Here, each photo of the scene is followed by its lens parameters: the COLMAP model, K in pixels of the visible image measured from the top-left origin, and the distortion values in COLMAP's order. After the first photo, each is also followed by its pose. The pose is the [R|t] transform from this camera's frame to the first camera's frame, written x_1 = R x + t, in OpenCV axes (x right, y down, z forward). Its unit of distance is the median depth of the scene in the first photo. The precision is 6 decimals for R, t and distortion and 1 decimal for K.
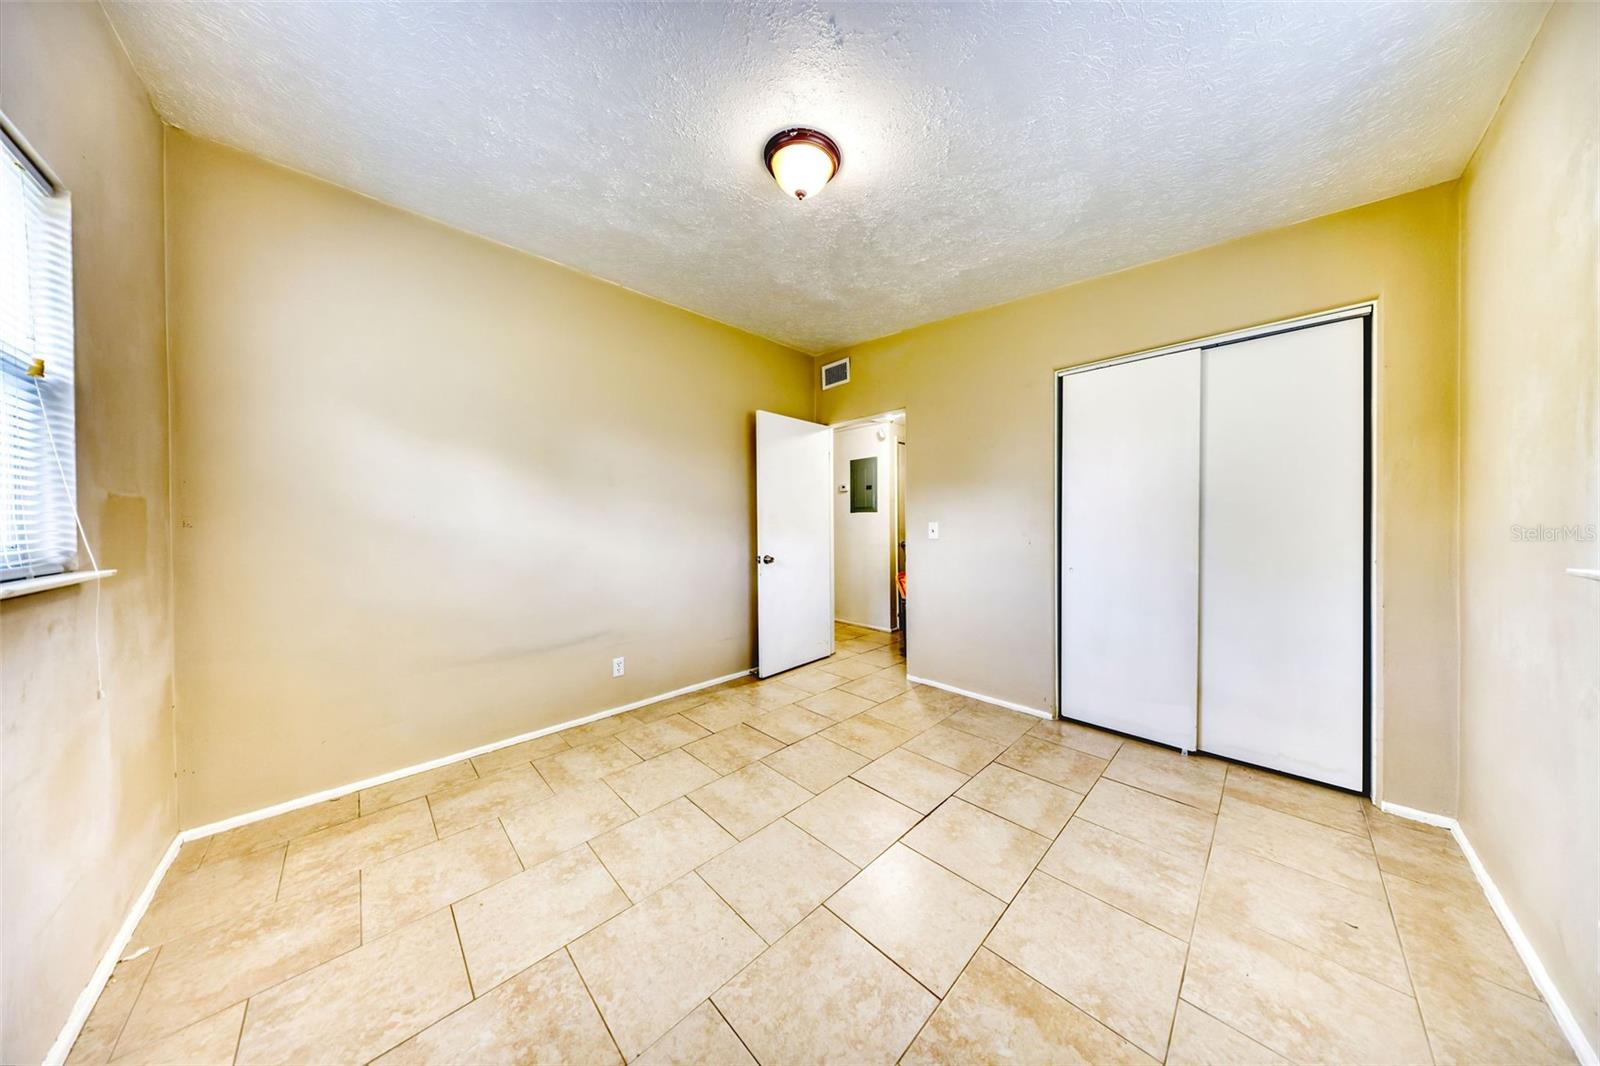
lens RADIAL K [[459.3, 0, 802.0], [0, 459.3, 528.5], [0, 0, 1]] dist [0.000312, -0.000071]
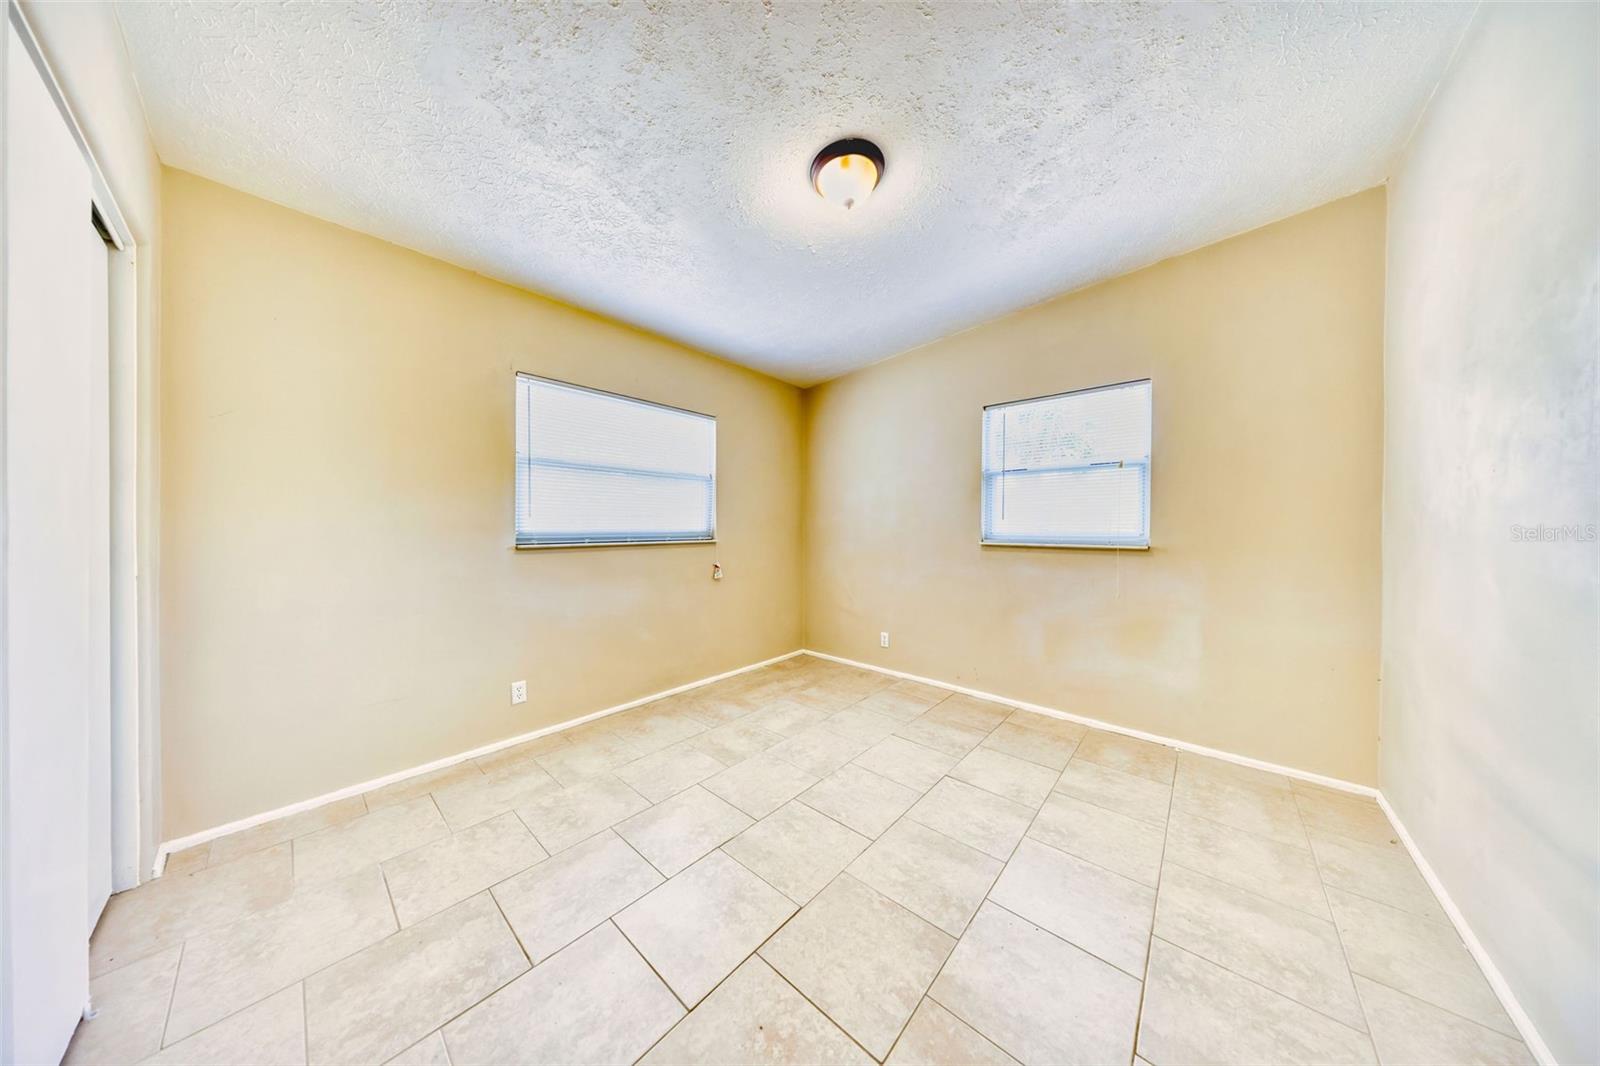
lens RADIAL K [[459.3, 0, 802.0], [0, 459.3, 528.5], [0, 0, 1]] dist [0.000312, -0.000071]
pose [[-0.997016, 0.004376, -0.077071, 0.180723], [0.003668, 0.999950, 0.009325, -0.014350], [0.077108, 0.009015, -0.996982, 1.998892]]
